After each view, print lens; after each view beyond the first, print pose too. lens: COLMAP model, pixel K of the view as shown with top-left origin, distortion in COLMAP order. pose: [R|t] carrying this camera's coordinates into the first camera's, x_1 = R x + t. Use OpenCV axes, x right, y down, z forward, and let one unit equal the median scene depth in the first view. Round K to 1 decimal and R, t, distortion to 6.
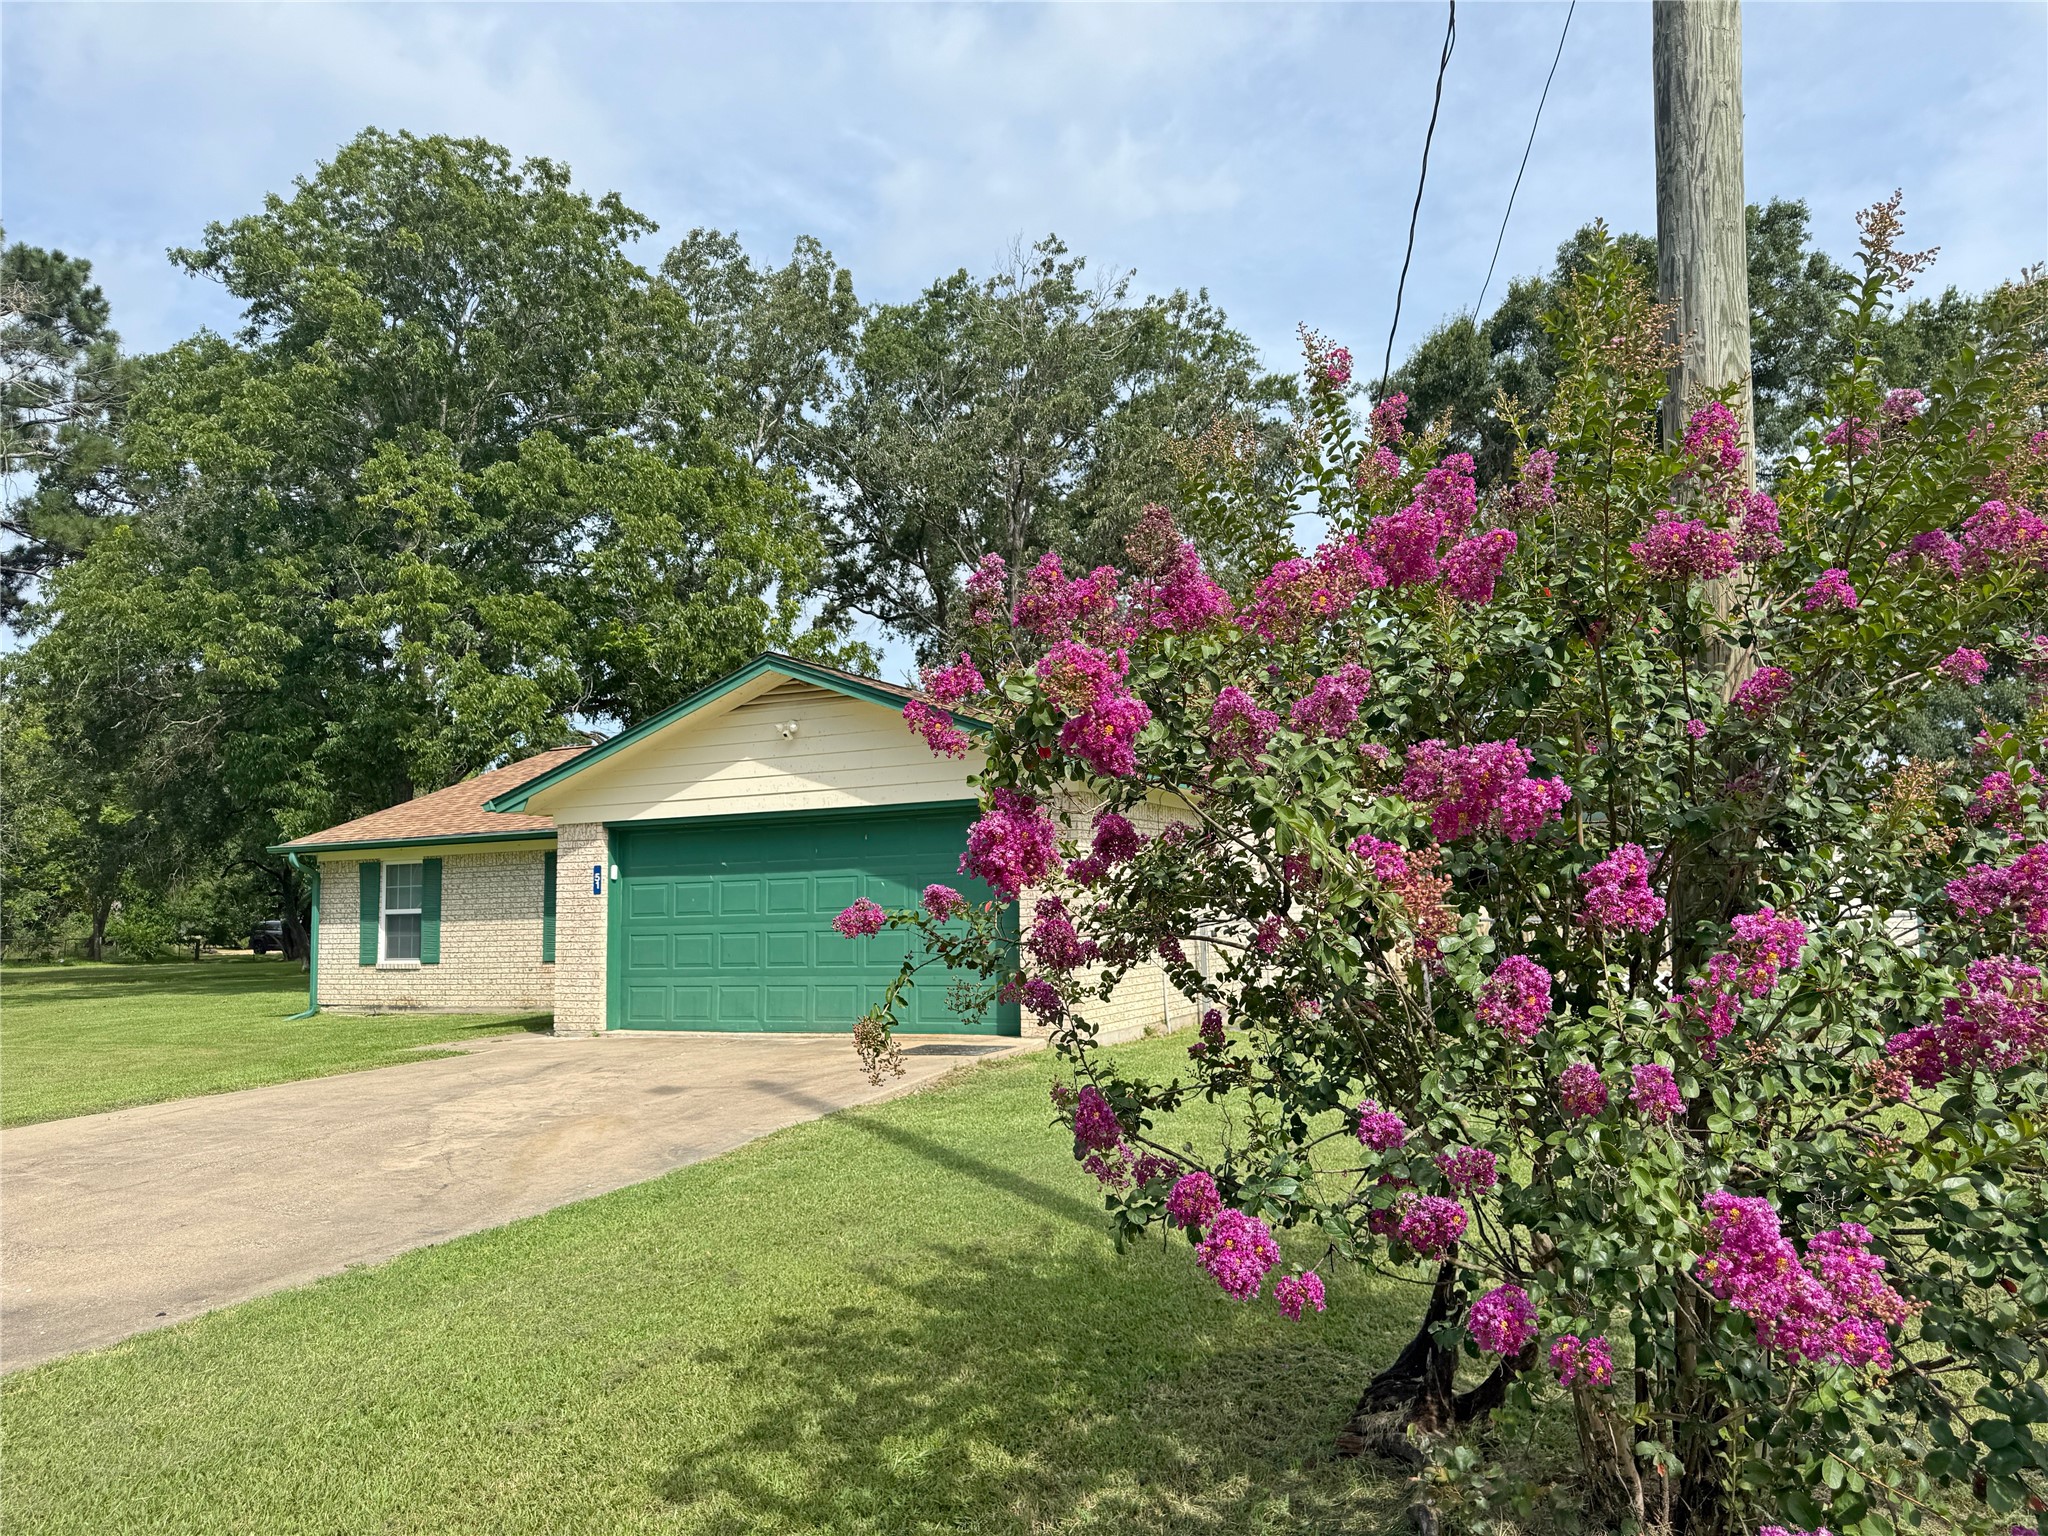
lens RADIAL K [[1453.7, 0, 1024.0], [0, 1453.7, 768.0], [0, 0, 1]] dist [0.009537, -0.000165]
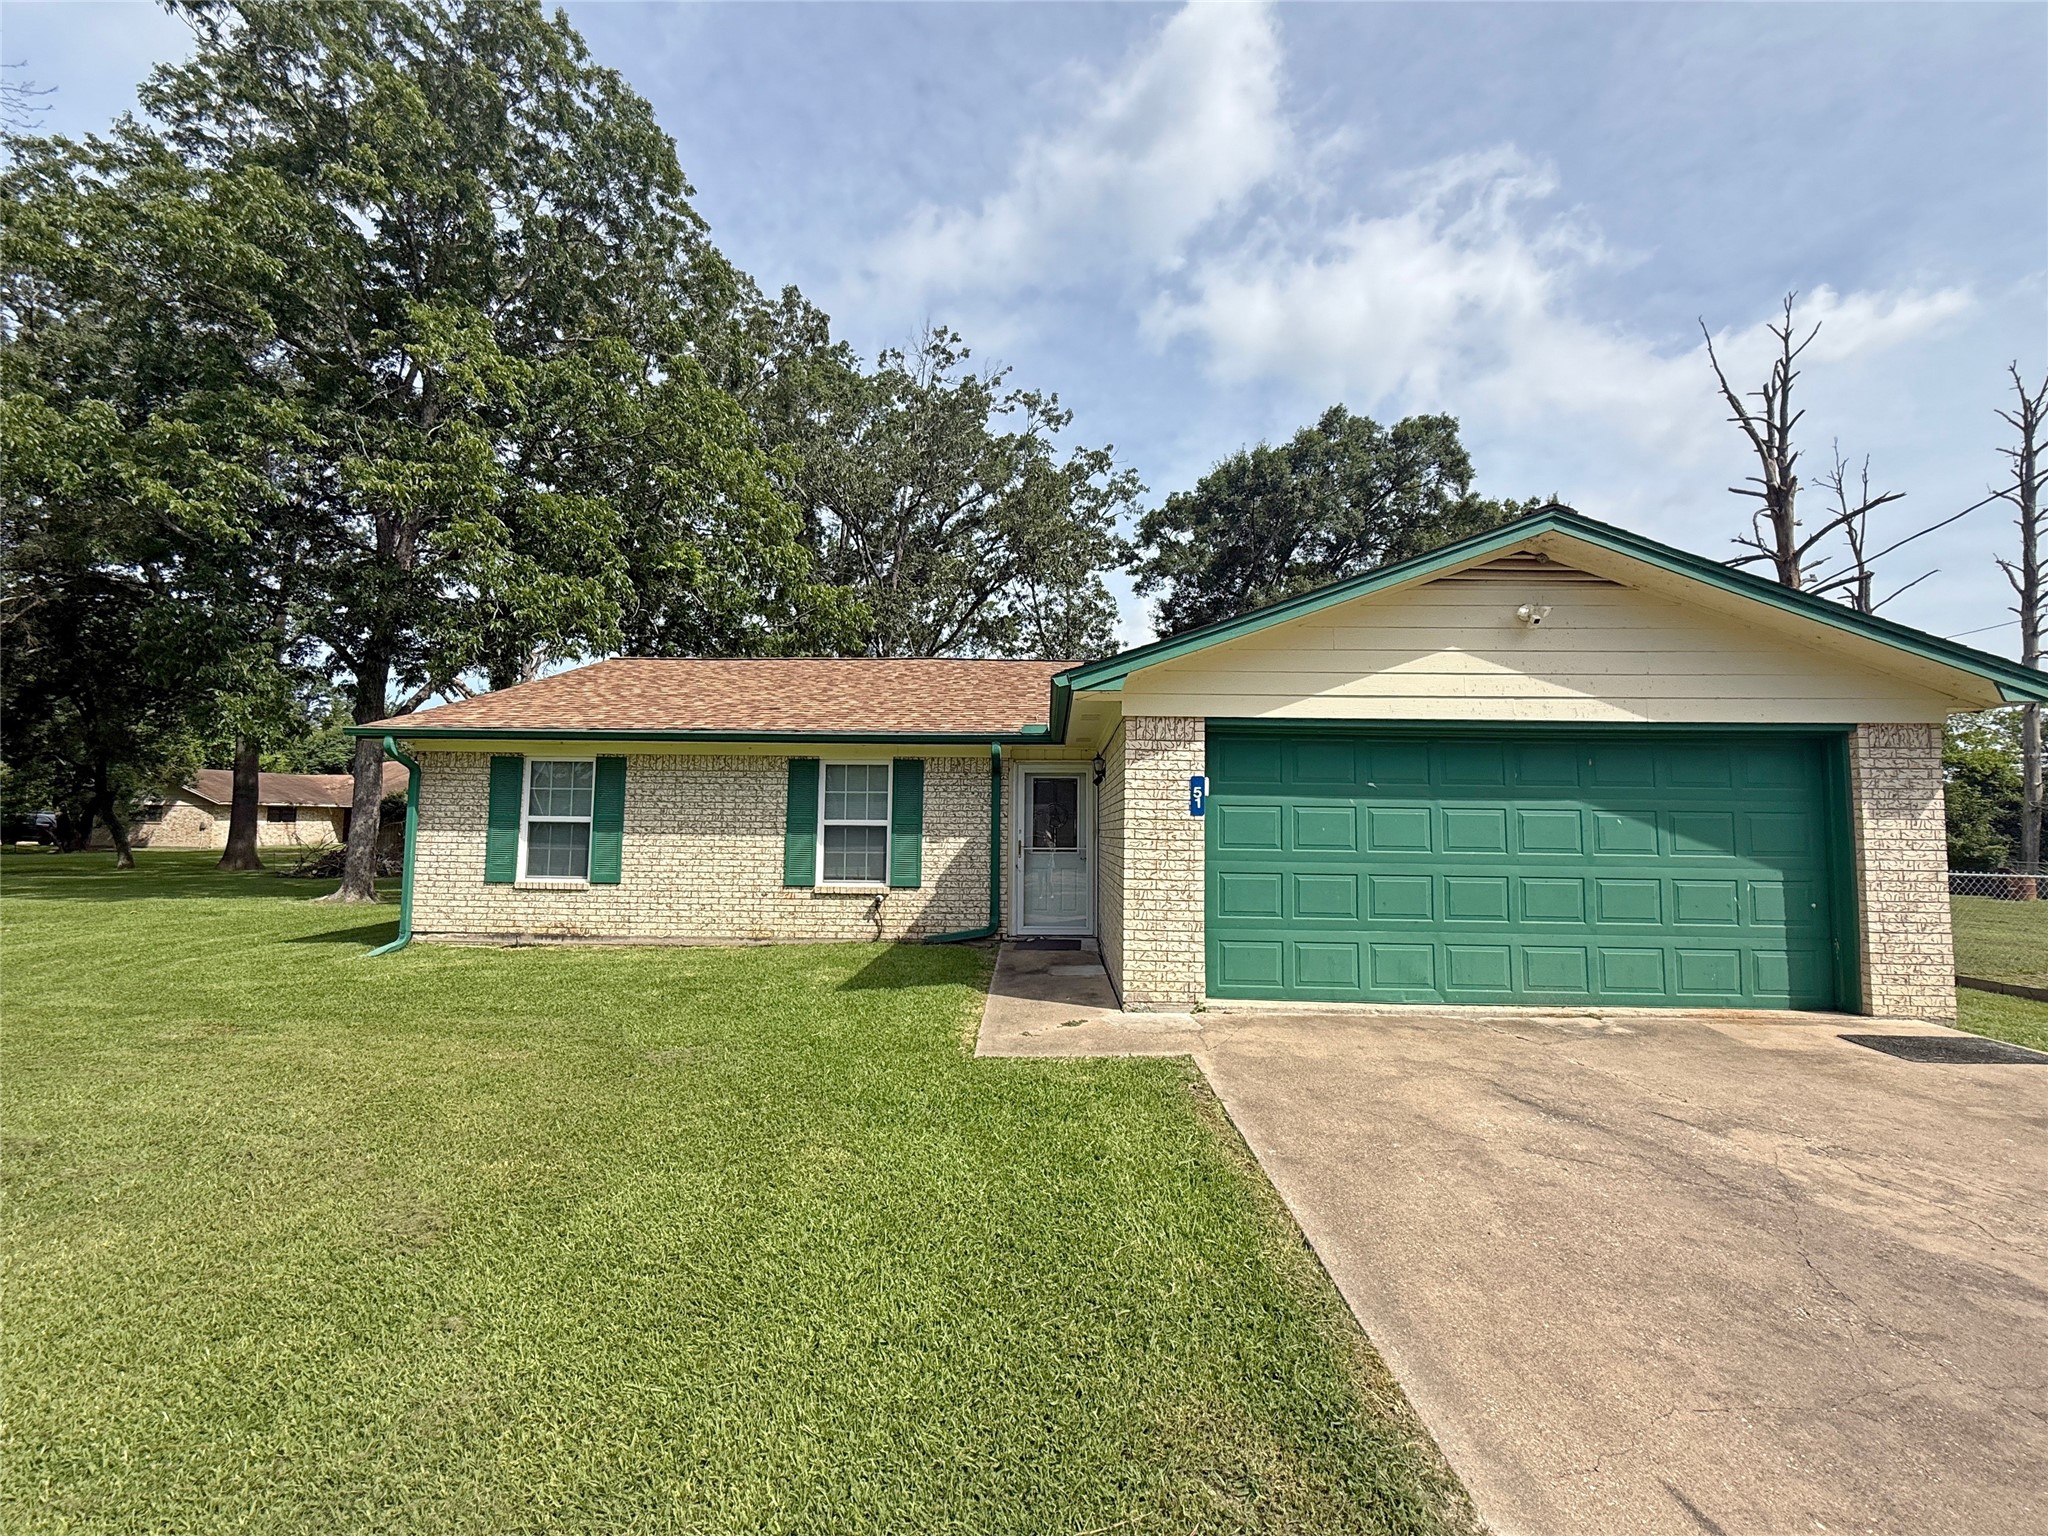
lens RADIAL K [[852.9, 0, 1024.0], [0, 852.9, 768.0], [0, 0, 1]] dist [-0.000903, -0.000181]
pose [[0.910031, 0.067258, 0.409049, -0.392663], [-0.076028, 0.997092, 0.005195, 0.048451], [-0.407510, -0.035826, 0.912498, 0.465554]]
